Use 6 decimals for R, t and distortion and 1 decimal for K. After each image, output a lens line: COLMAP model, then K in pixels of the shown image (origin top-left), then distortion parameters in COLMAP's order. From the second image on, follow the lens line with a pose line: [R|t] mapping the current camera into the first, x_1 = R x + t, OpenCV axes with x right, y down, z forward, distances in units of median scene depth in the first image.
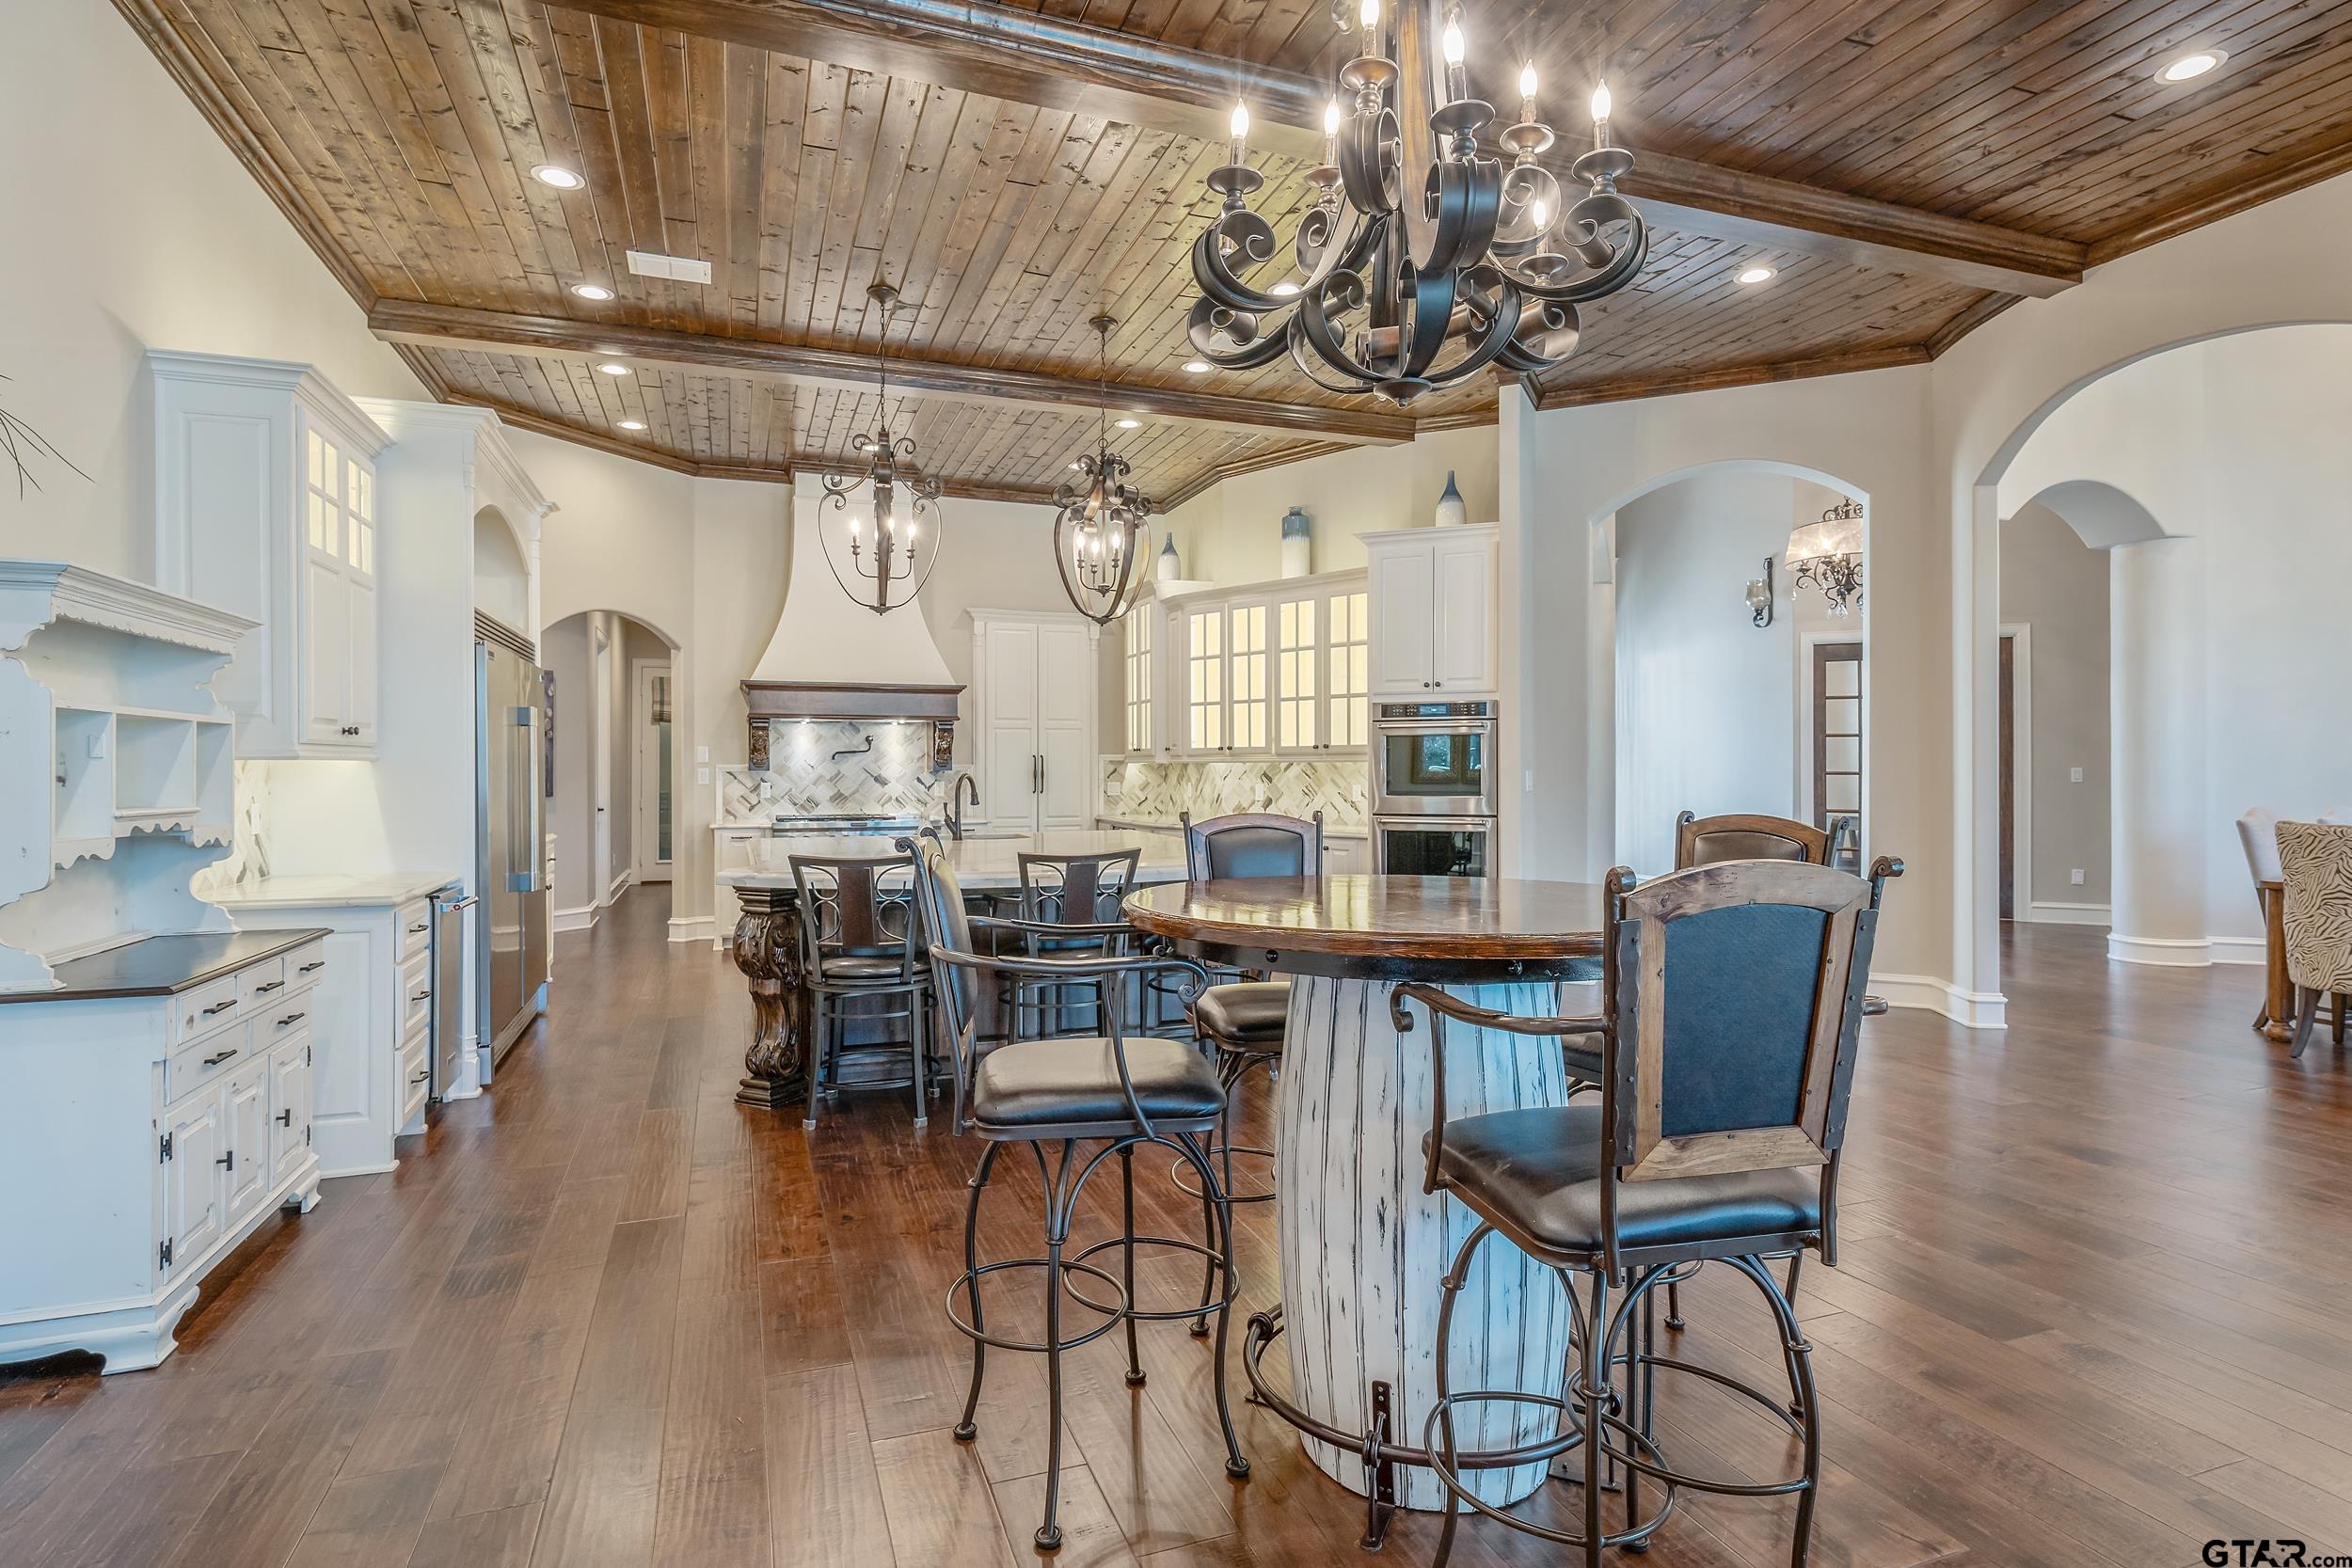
lens RADIAL K [[1176.6, 0, 1181.5], [0, 1176.6, 780.8], [0, 0, 1]] dist [0.005627, 0.000283]
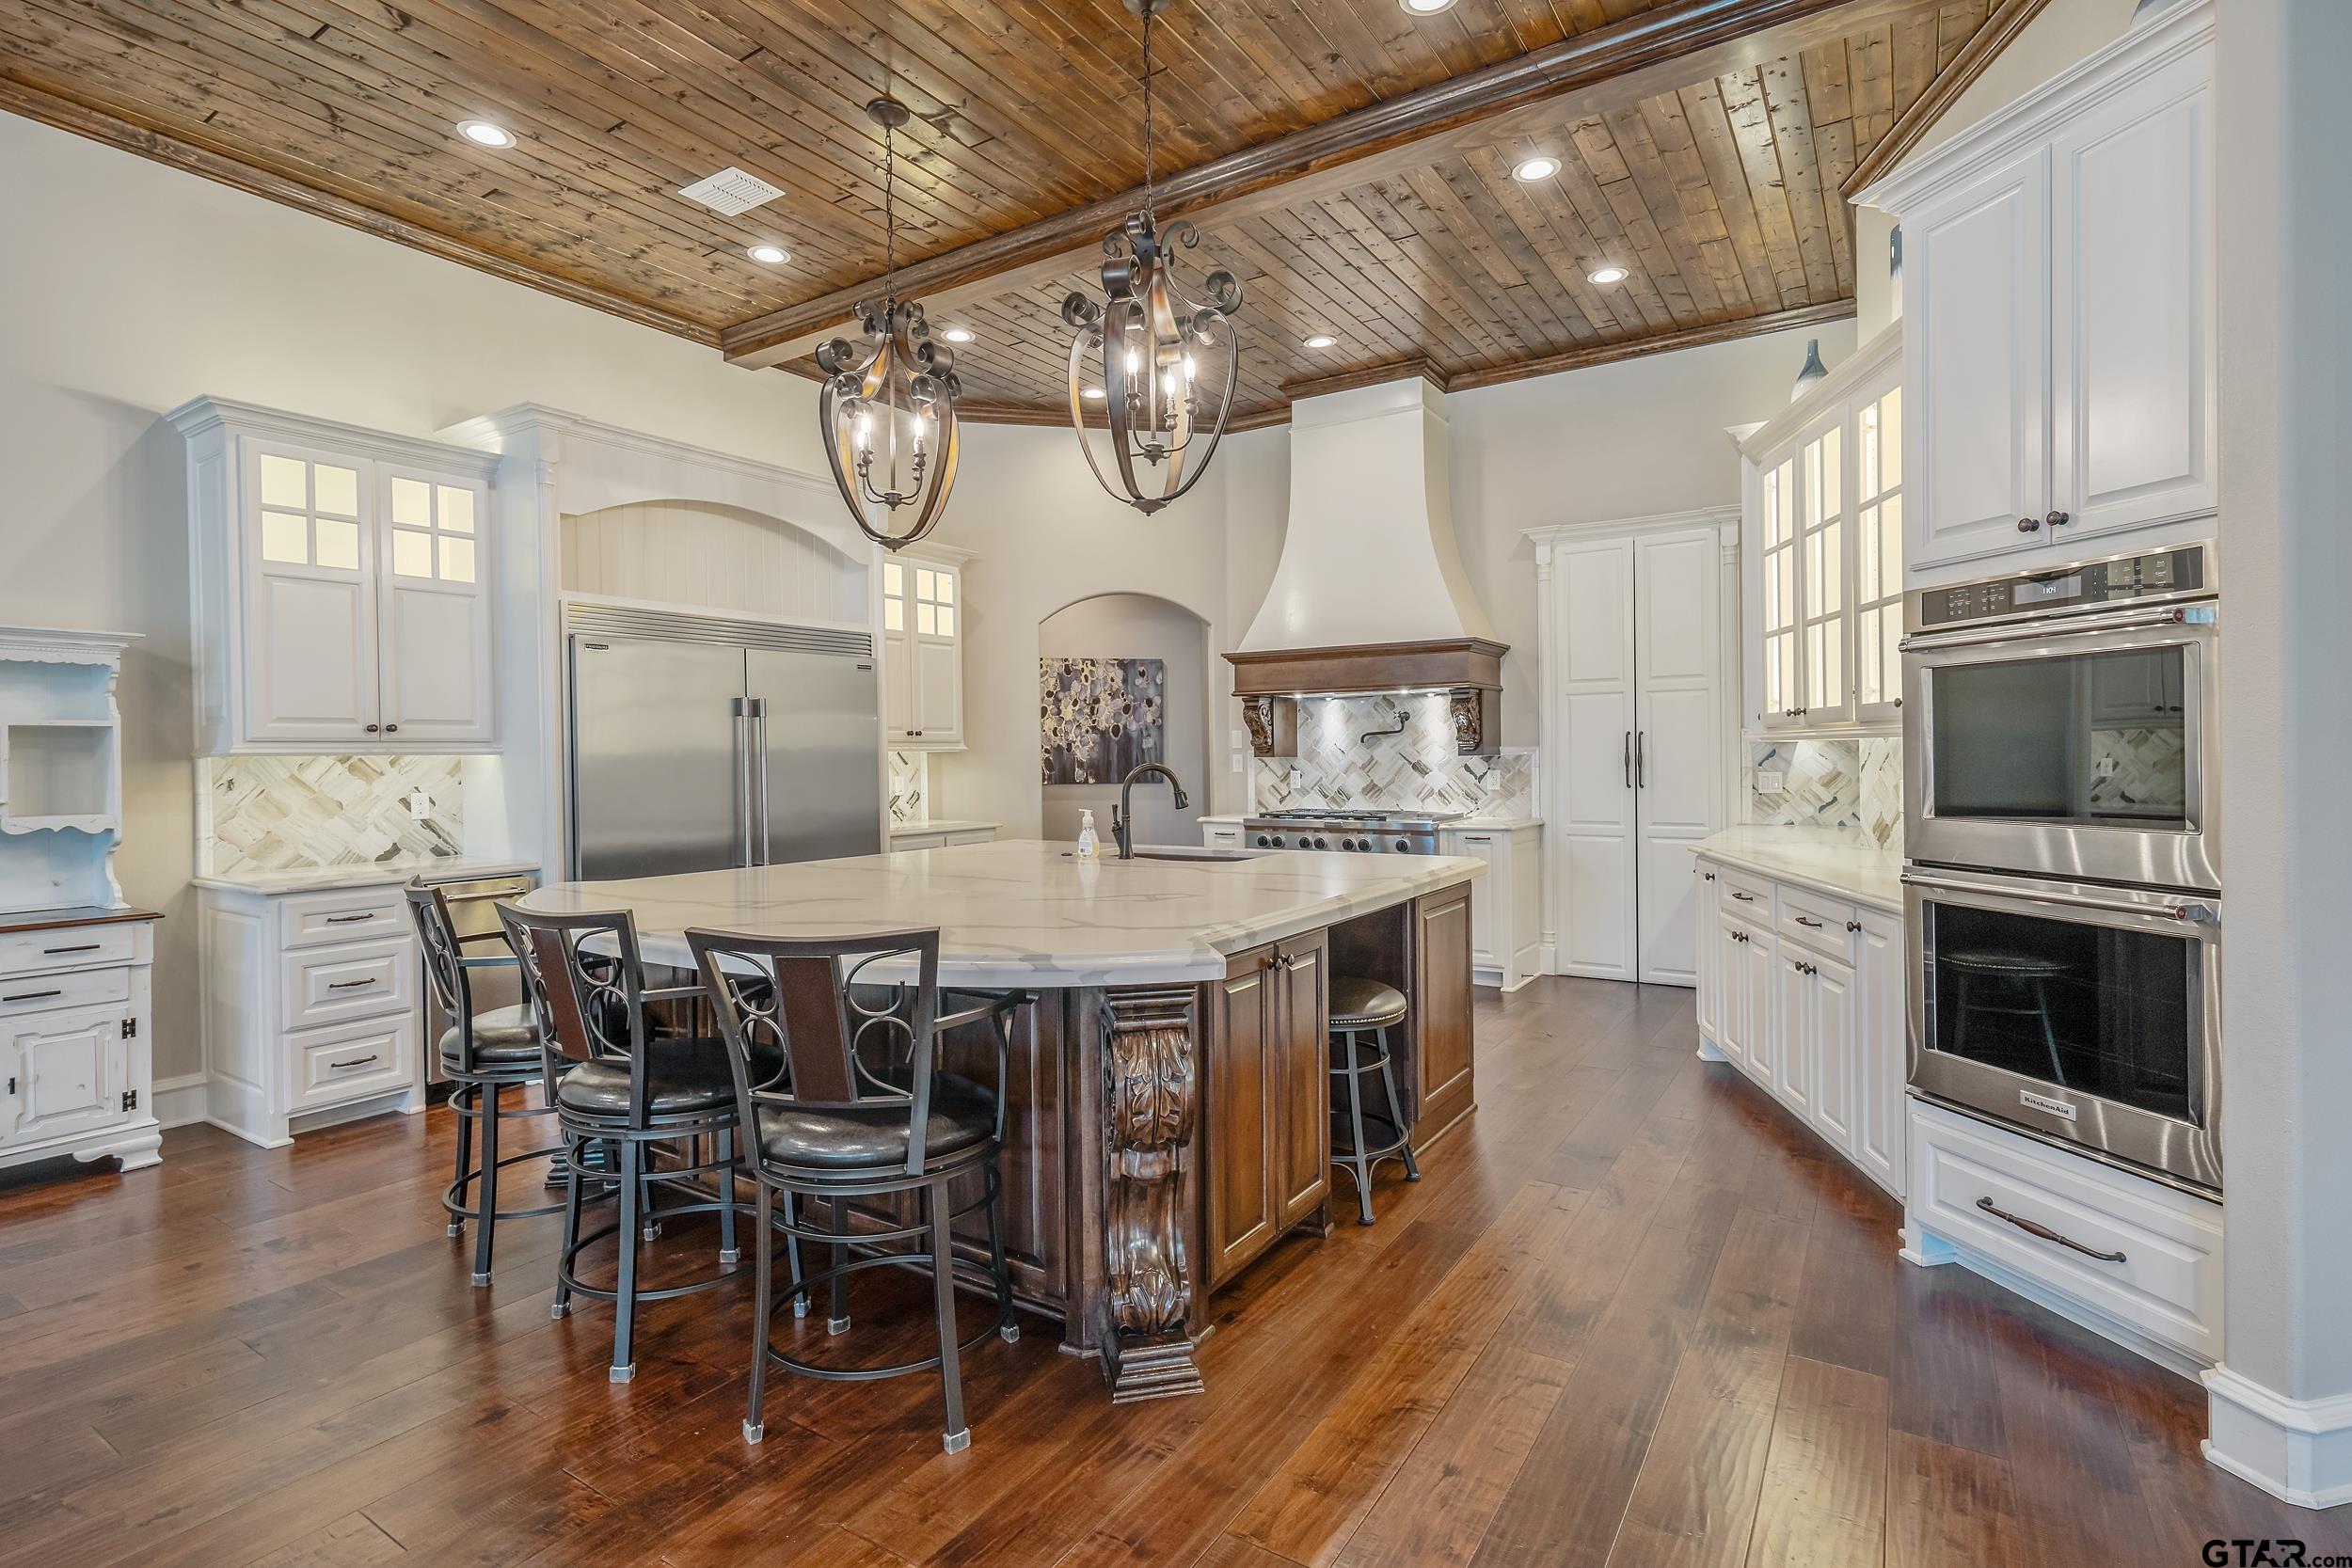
lens RADIAL K [[1125.0, 0, 1183.7], [0, 1125.0, 771.0], [0, 0, 1]] dist [0.000377, -0.000301]
pose [[0.611783, 0.005142, -0.791009, 0.248280], [0.001943, 0.999966, 0.008003, -0.005019], [0.791023, -0.006433, 0.611752, 0.429307]]
